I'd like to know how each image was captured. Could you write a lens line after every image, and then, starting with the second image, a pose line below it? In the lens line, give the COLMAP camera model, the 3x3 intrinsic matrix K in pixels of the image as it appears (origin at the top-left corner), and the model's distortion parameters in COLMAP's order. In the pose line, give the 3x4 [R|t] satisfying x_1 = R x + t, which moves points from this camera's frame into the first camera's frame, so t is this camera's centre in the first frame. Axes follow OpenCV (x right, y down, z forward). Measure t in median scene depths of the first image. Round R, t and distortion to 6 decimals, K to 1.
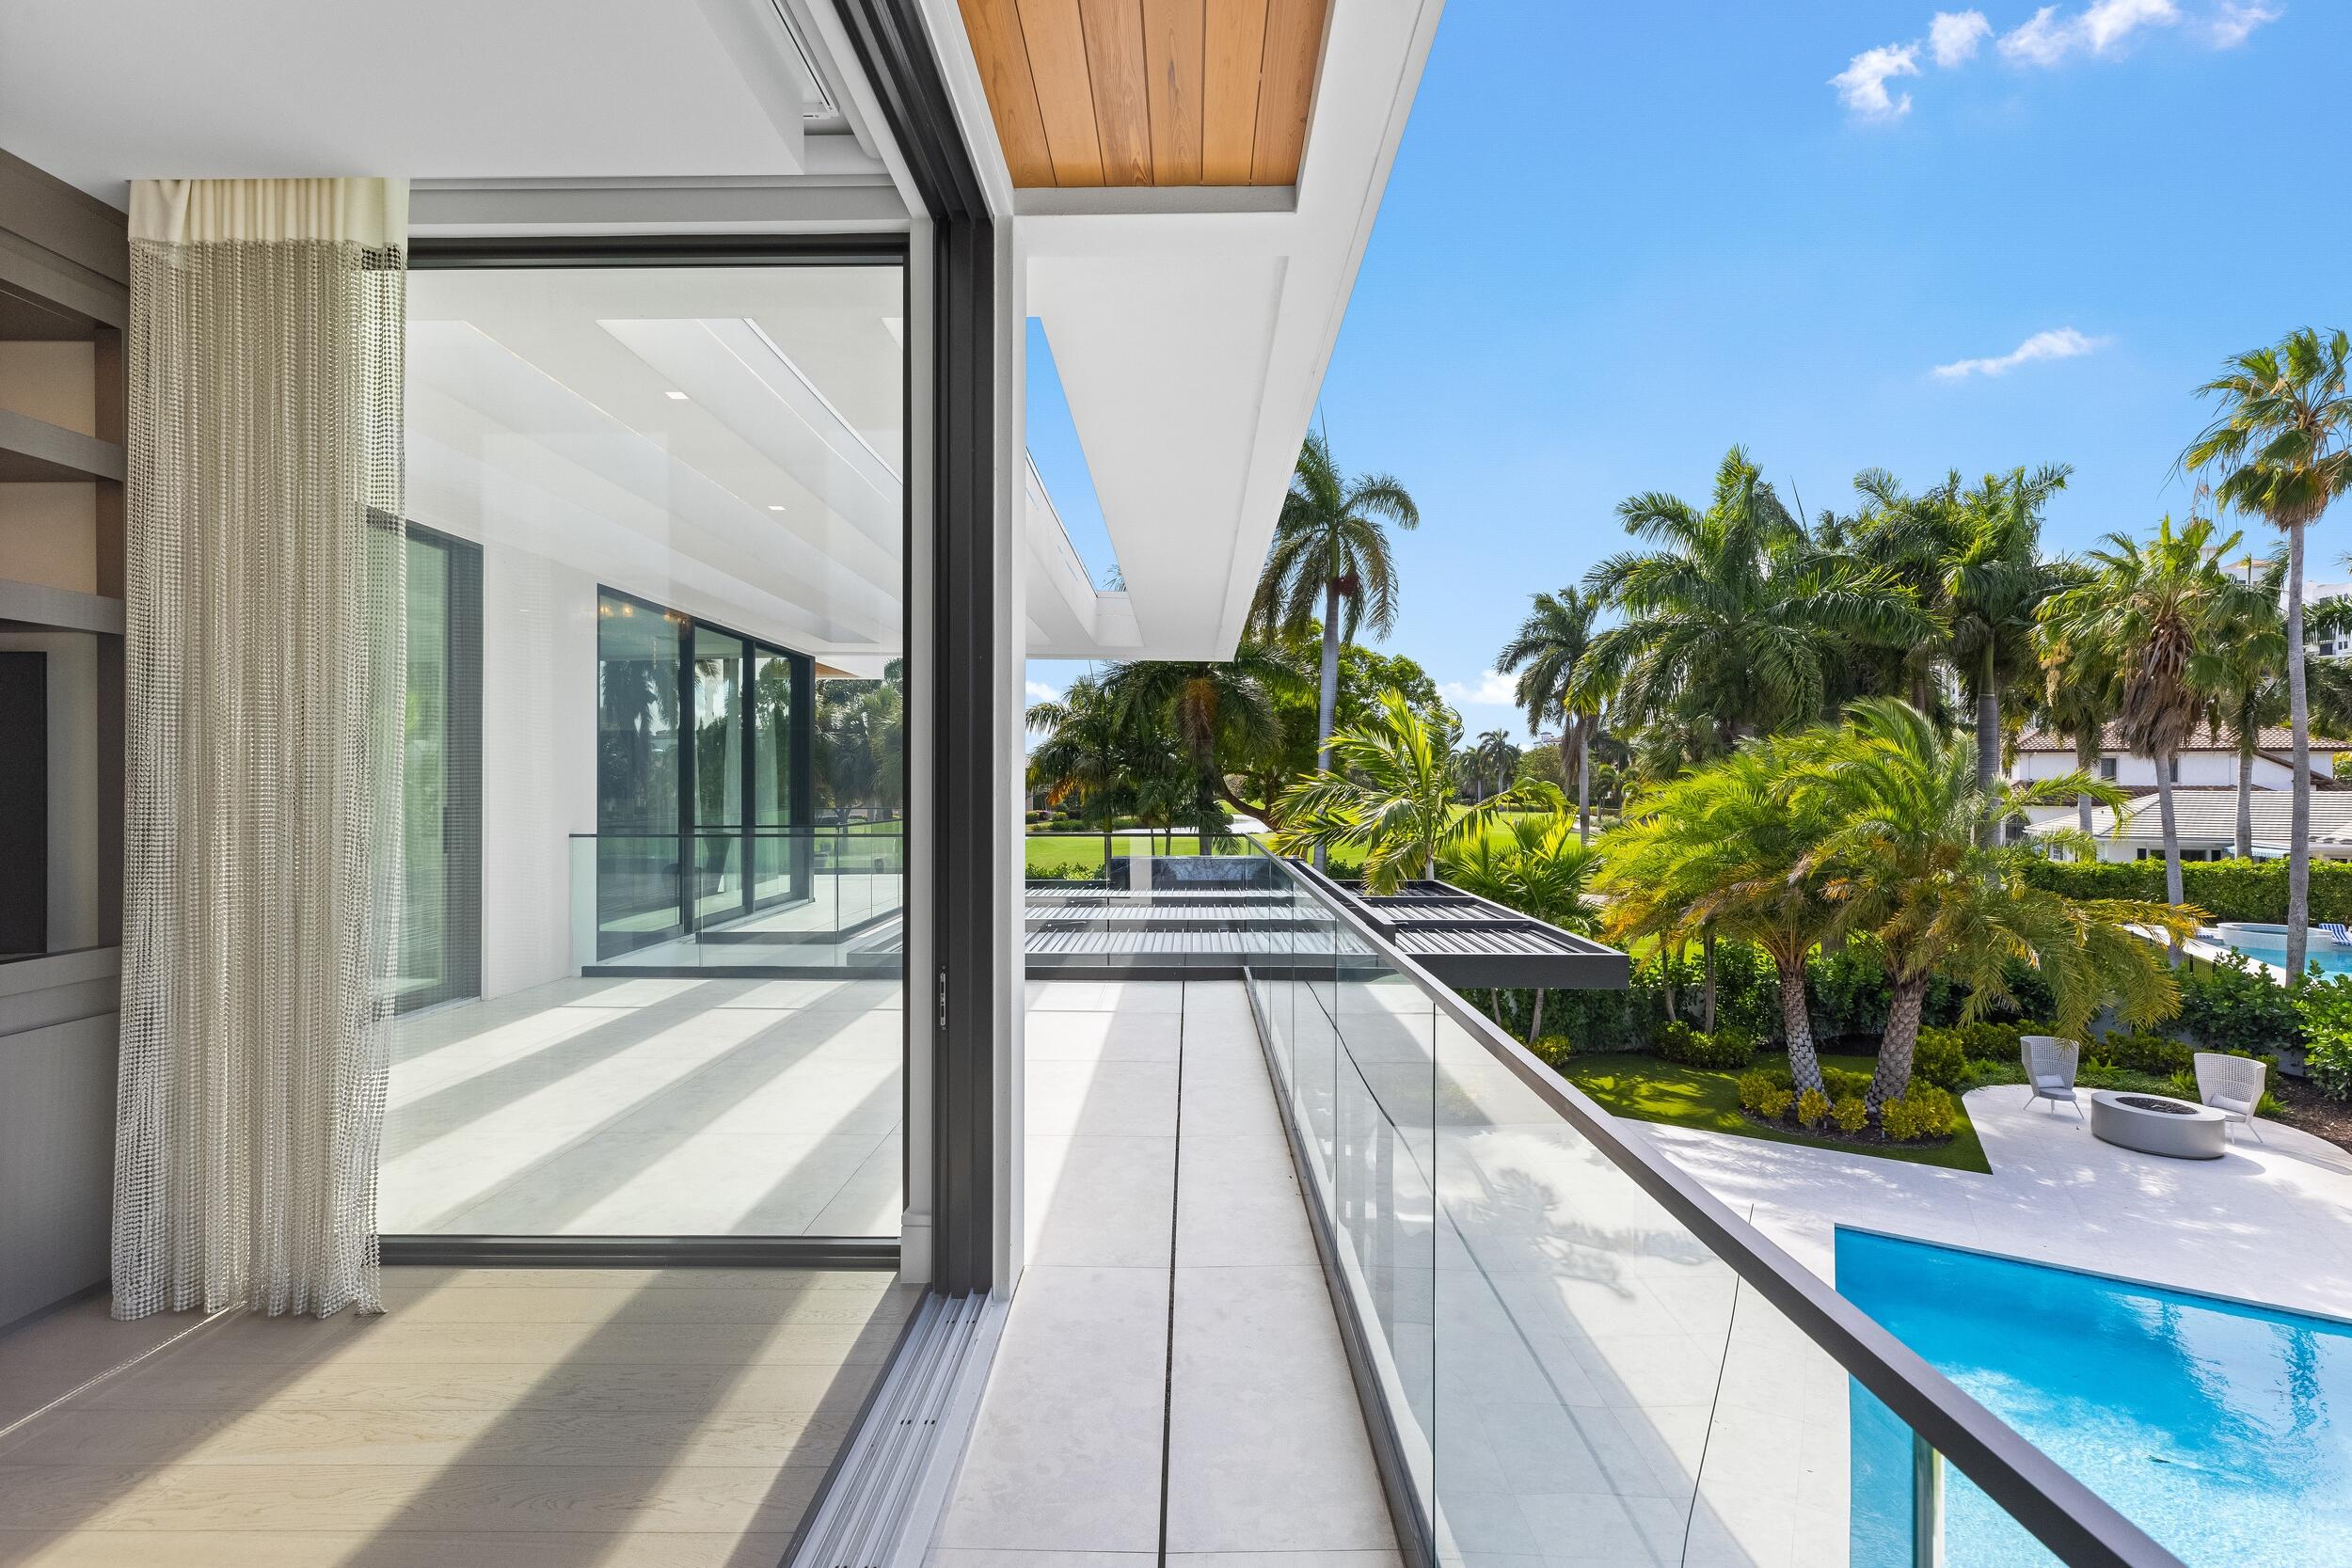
lens RADIAL K [[1087.5, 0, 1164.6], [0, 1087.5, 787.3], [0, 0, 1]] dist [0.007461, 0.000103]
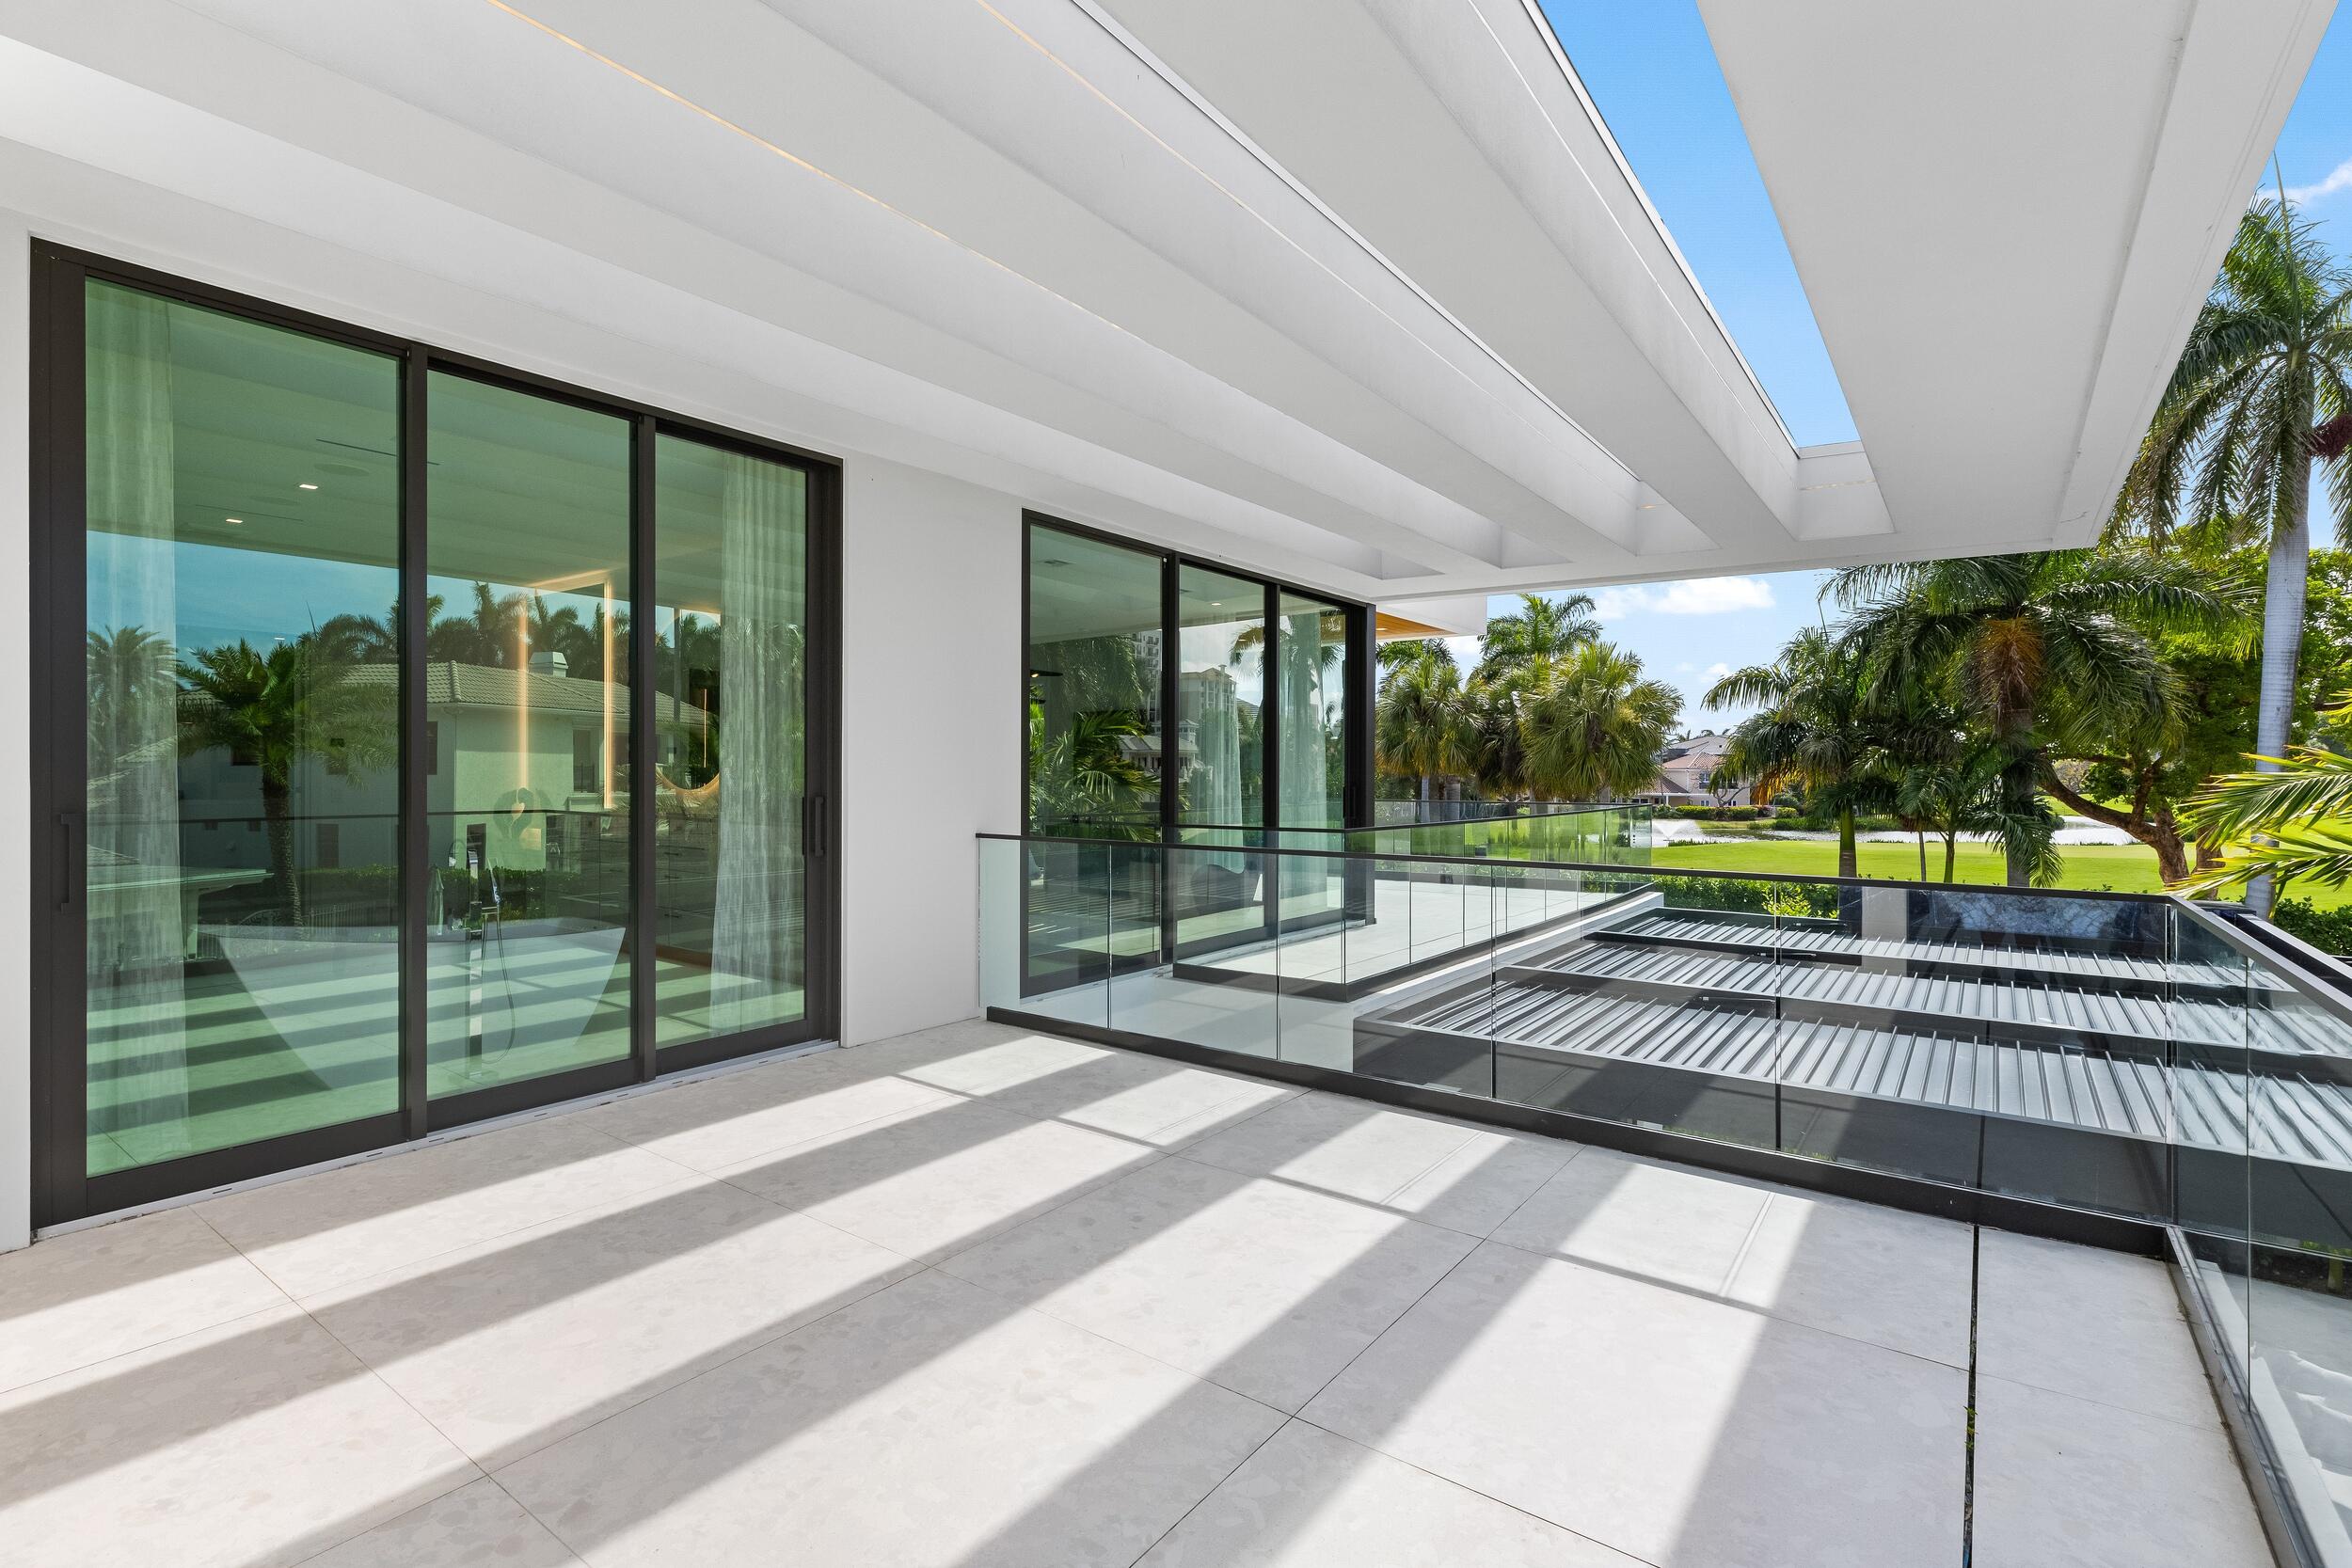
lens RADIAL K [[1087.5, 0, 1146.7], [0, 1087.5, 786.6], [0, 0, 1]] dist [0.007461, 0.000103]
pose [[0.806585, 0.012535, -0.590985, 0.002017], [-0.006323, 0.999901, 0.012579, -0.000277], [0.591084, -0.006409, 0.806585, 0.146622]]
